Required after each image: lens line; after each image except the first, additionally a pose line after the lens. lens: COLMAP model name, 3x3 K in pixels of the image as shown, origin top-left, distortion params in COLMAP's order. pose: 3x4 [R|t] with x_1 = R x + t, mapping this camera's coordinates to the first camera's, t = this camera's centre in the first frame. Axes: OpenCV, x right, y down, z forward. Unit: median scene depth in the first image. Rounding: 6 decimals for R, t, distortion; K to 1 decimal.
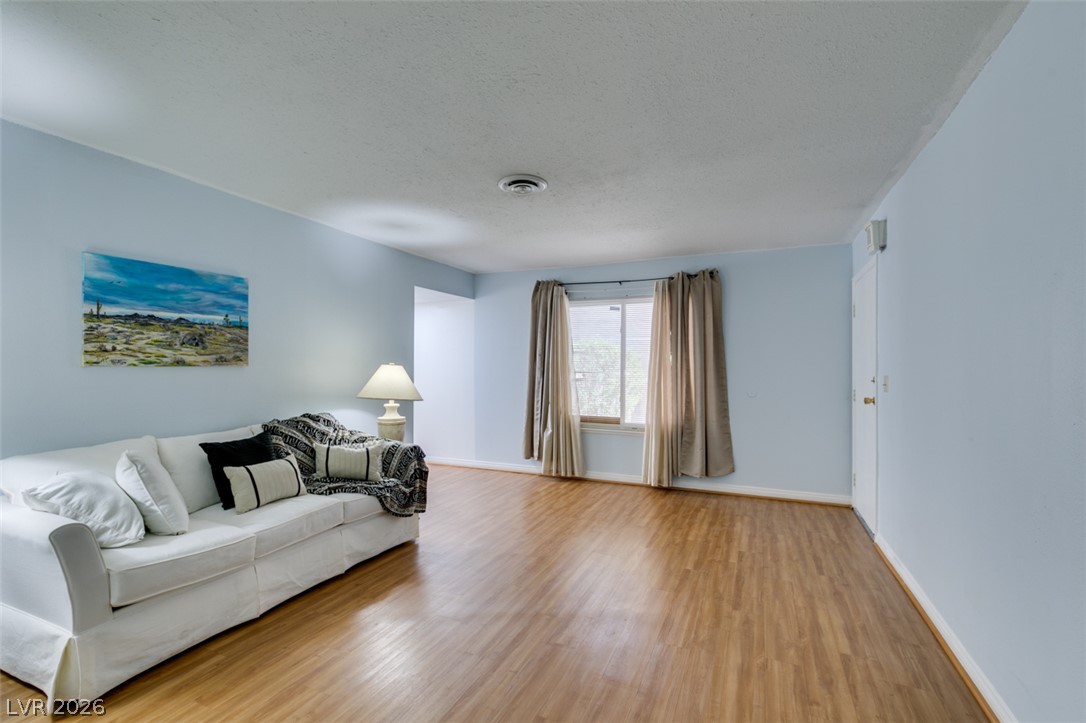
lens RADIAL K [[490.7, 0, 537.9], [0, 490.7, 367.3], [0, 0, 1]] dist [0.004814, -0.001341]
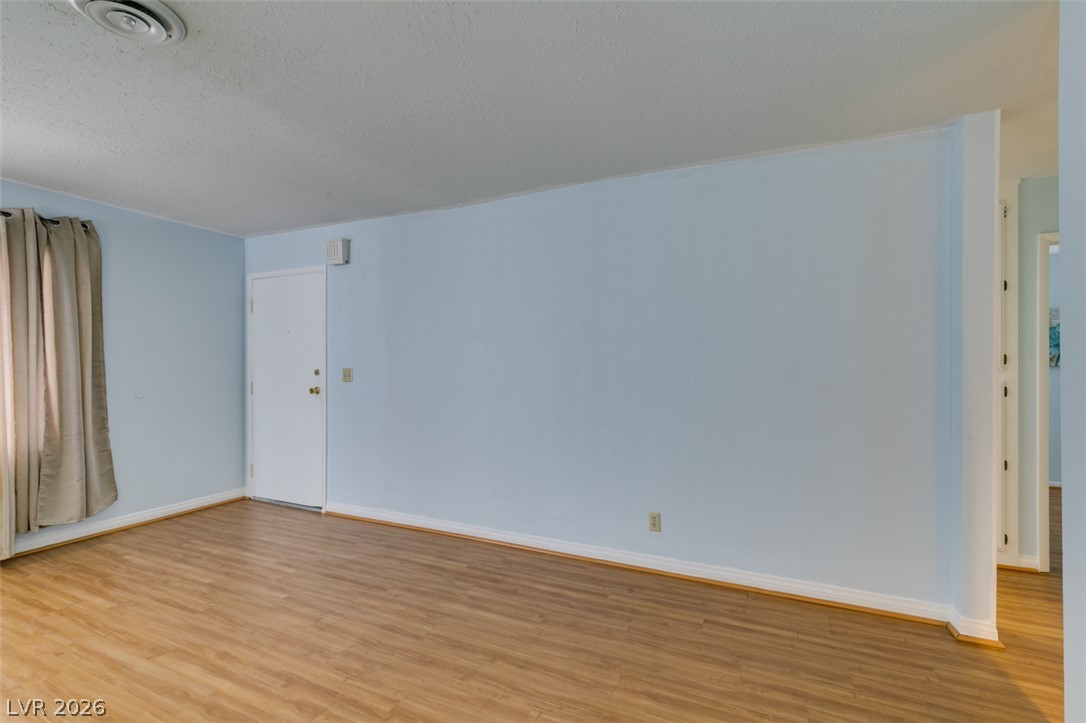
lens RADIAL K [[490.7, 0, 544.1], [0, 490.7, 362.0], [0, 0, 1]] dist [0.004814, -0.001341]
pose [[0.004232, -0.001915, 0.999989, -0.508753], [-0.007622, 0.999969, 0.001947, -0.005850], [-0.999962, -0.007631, 0.004217, 0.503705]]
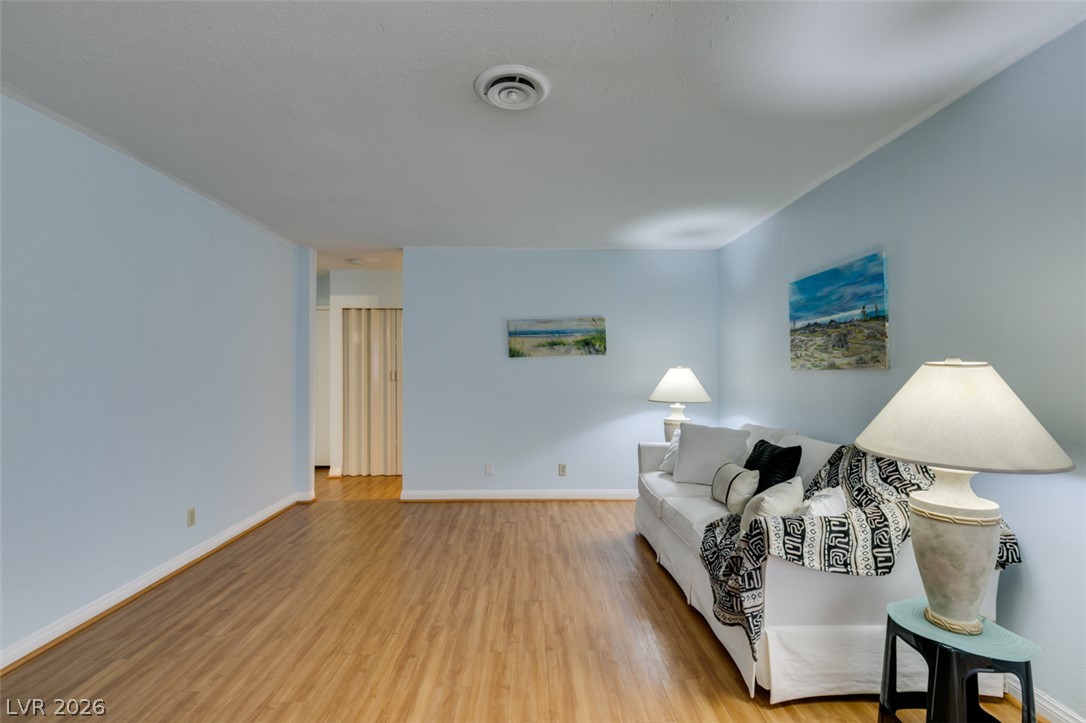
lens RADIAL K [[490.7, 0, 541.0], [0, 490.7, 365.8], [0, 0, 1]] dist [0.004814, -0.001341]
pose [[-0.898253, -0.006722, -0.439427, 0.202172], [-0.001690, 0.999928, -0.011843, 0.002737], [0.439476, -0.009895, -0.898200, 1.465645]]
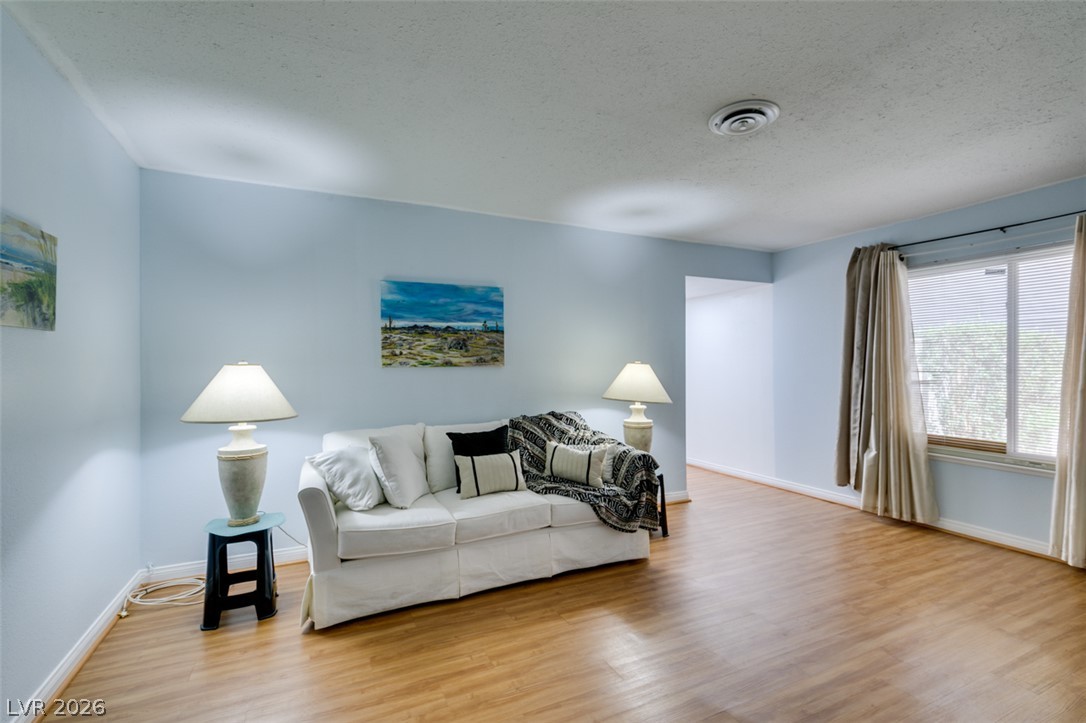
lens RADIAL K [[490.7, 0, 541.2], [0, 490.7, 363.3], [0, 0, 1]] dist [0.004814, -0.001341]
pose [[0.762259, -0.009045, -0.647209, 0.198670], [0.007097, 0.999959, -0.005616, -0.001567], [0.647233, -0.000312, 0.762292, 0.211571]]
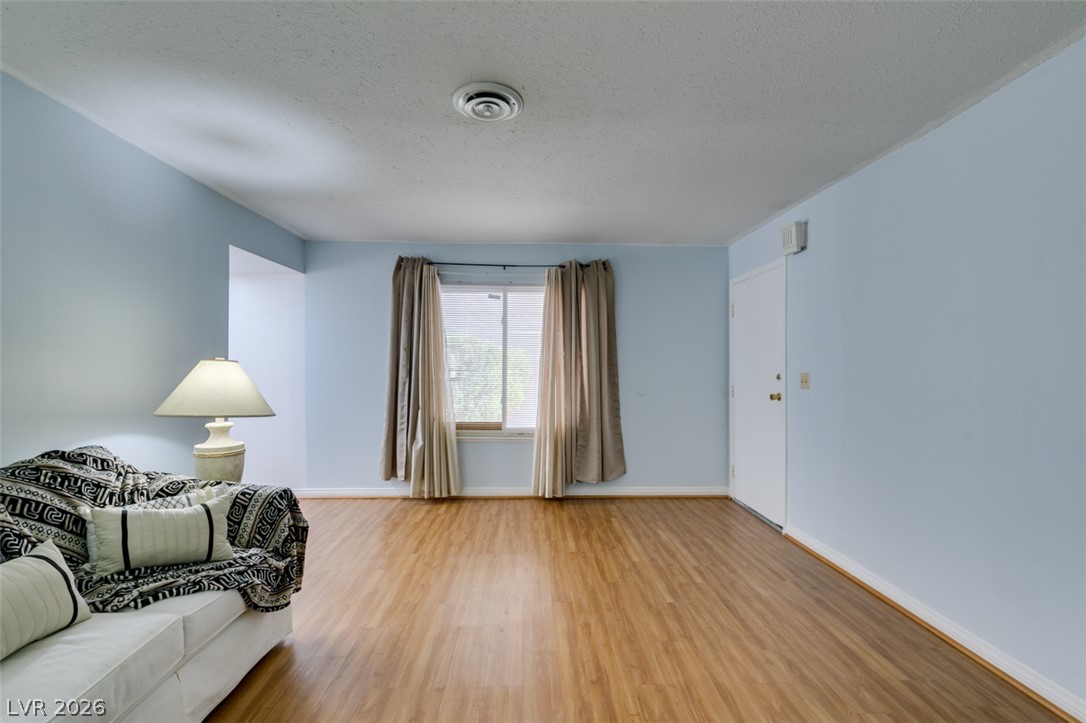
lens RADIAL K [[490.7, 0, 538.4], [0, 490.7, 365.1], [0, 0, 1]] dist [0.004814, -0.001341]
pose [[0.901077, -0.000638, 0.433660, -0.246054], [-0.000603, 0.999996, 0.002723, -0.001722], [-0.433660, -0.002715, 0.901073, 0.308211]]
